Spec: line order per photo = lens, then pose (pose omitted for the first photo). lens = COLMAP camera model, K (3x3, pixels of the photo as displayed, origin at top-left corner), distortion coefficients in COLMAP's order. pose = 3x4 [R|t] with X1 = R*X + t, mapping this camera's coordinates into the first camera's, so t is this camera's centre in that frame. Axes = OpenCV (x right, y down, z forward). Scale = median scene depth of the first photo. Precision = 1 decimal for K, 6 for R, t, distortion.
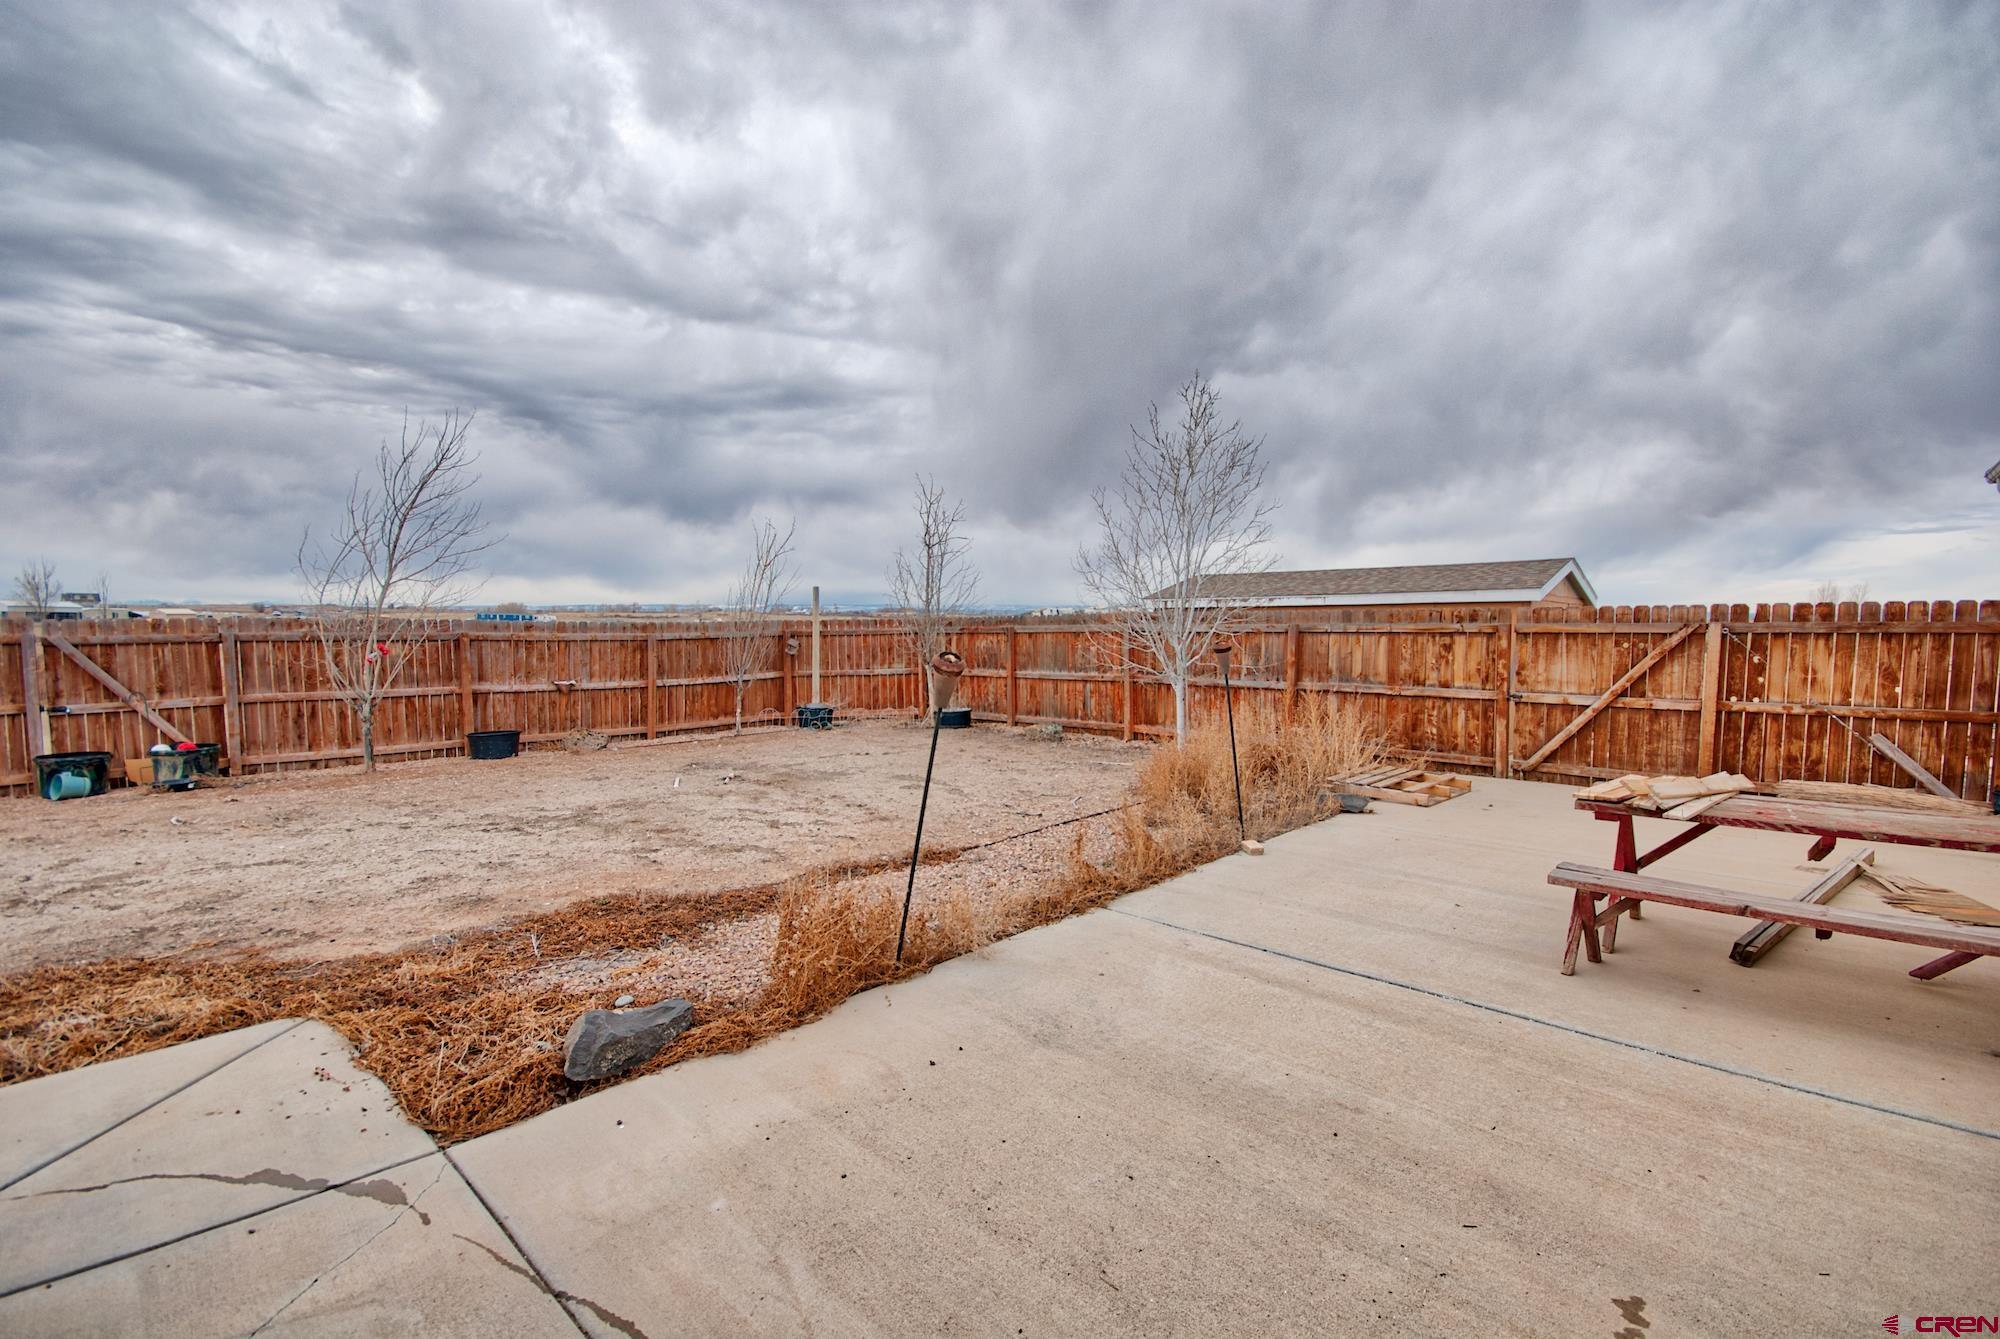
lens RADIAL K [[866.0, 0, 1005.4], [0, 866.0, 675.0], [0, 0, 1]] dist [0.002715, 0.000164]
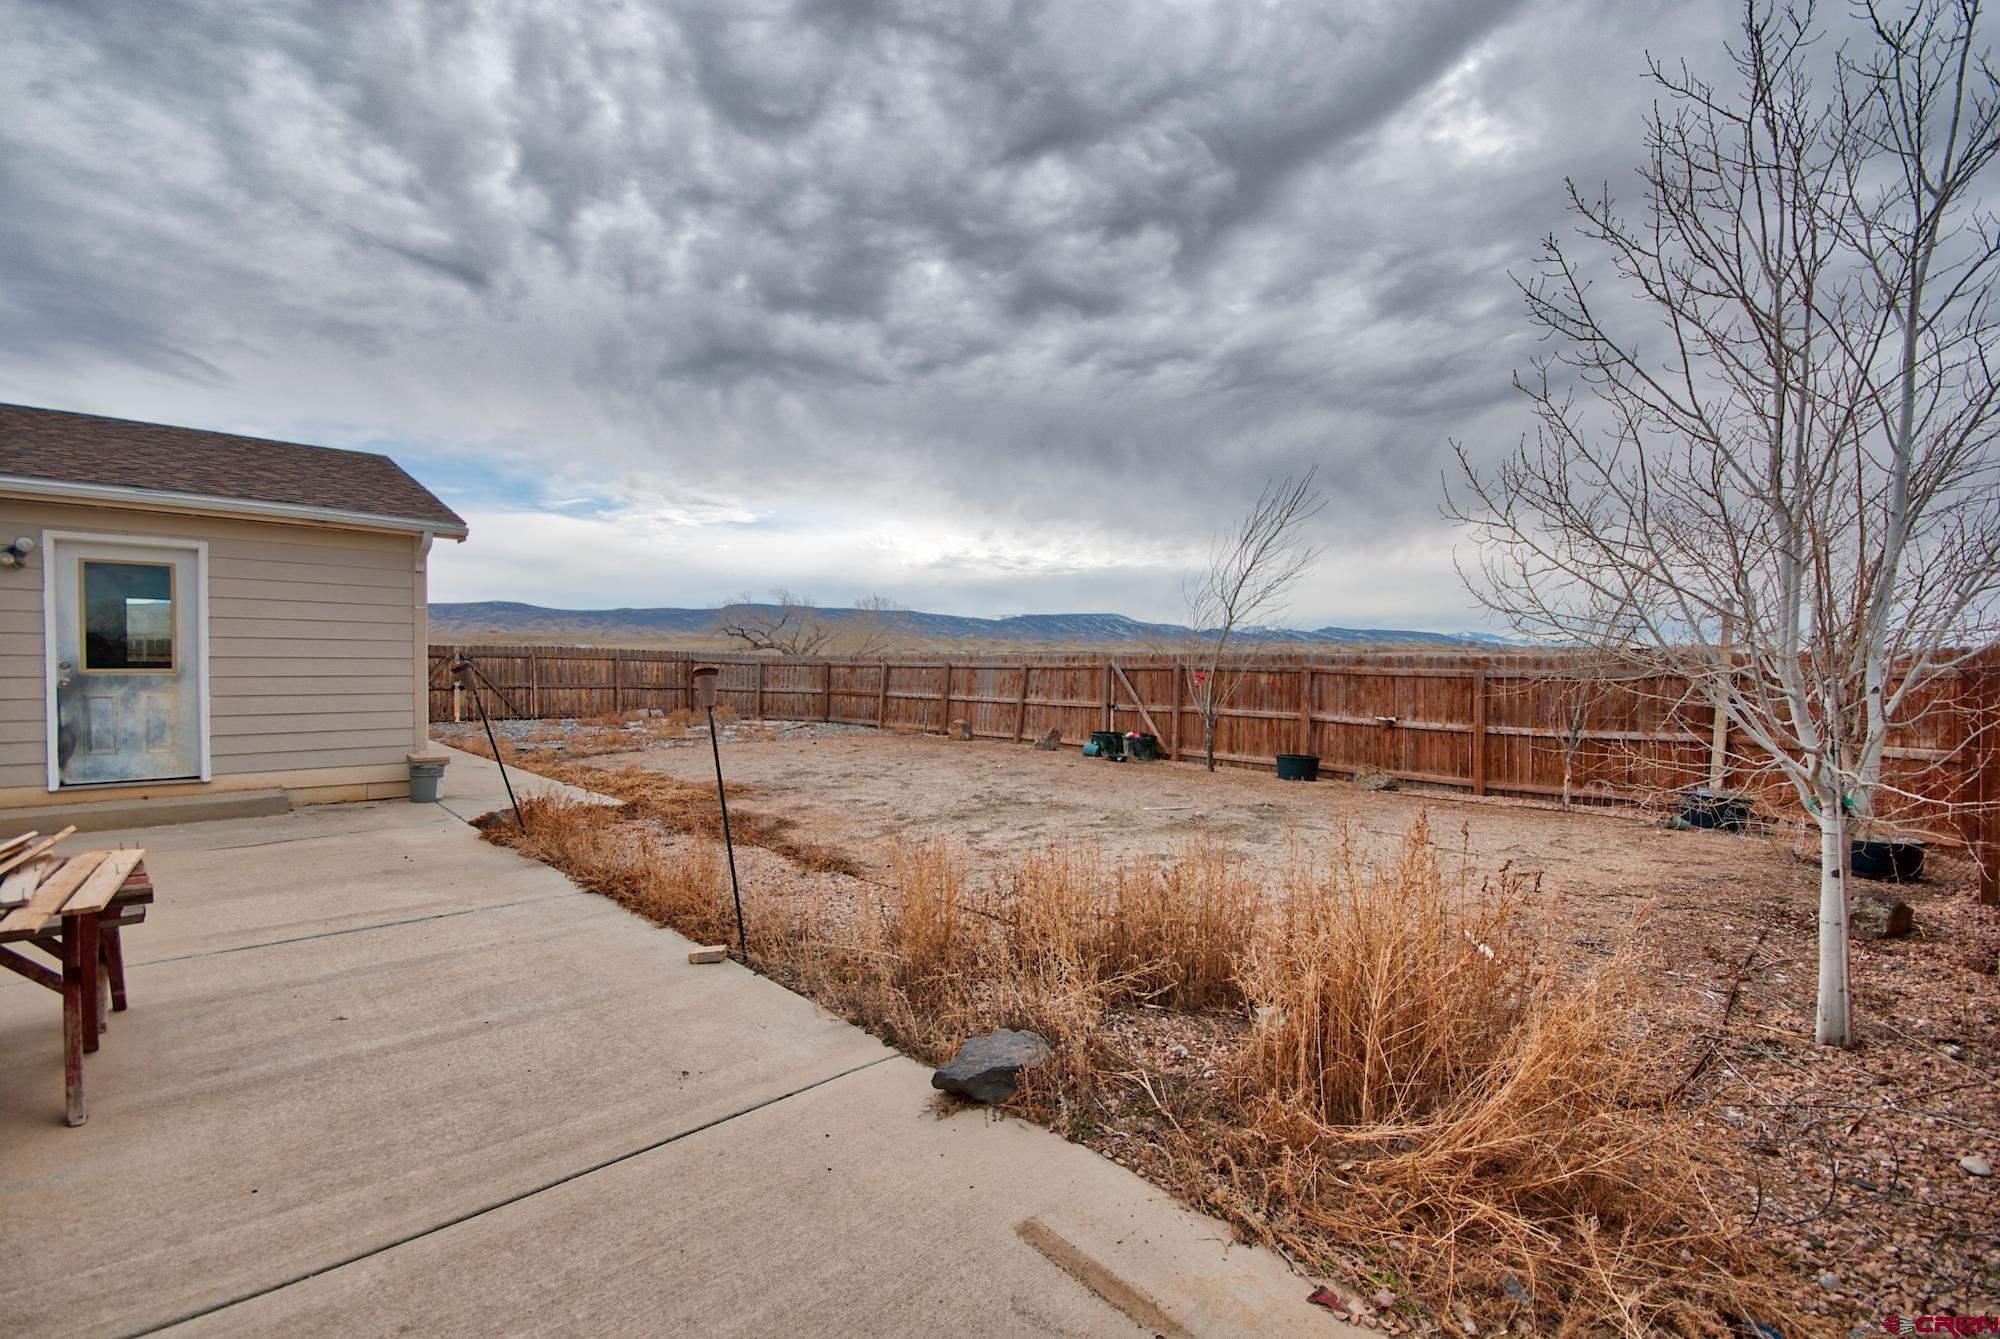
lens RADIAL K [[866.0, 0, 1006.4], [0, 866.0, 672.0], [0, 0, 1]] dist [0.002715, 0.000164]
pose [[-0.028847, 0.012118, -0.999510, 0.472202], [-0.065674, 0.997743, 0.013992, -0.028895], [0.997424, 0.066046, -0.027986, 0.596451]]
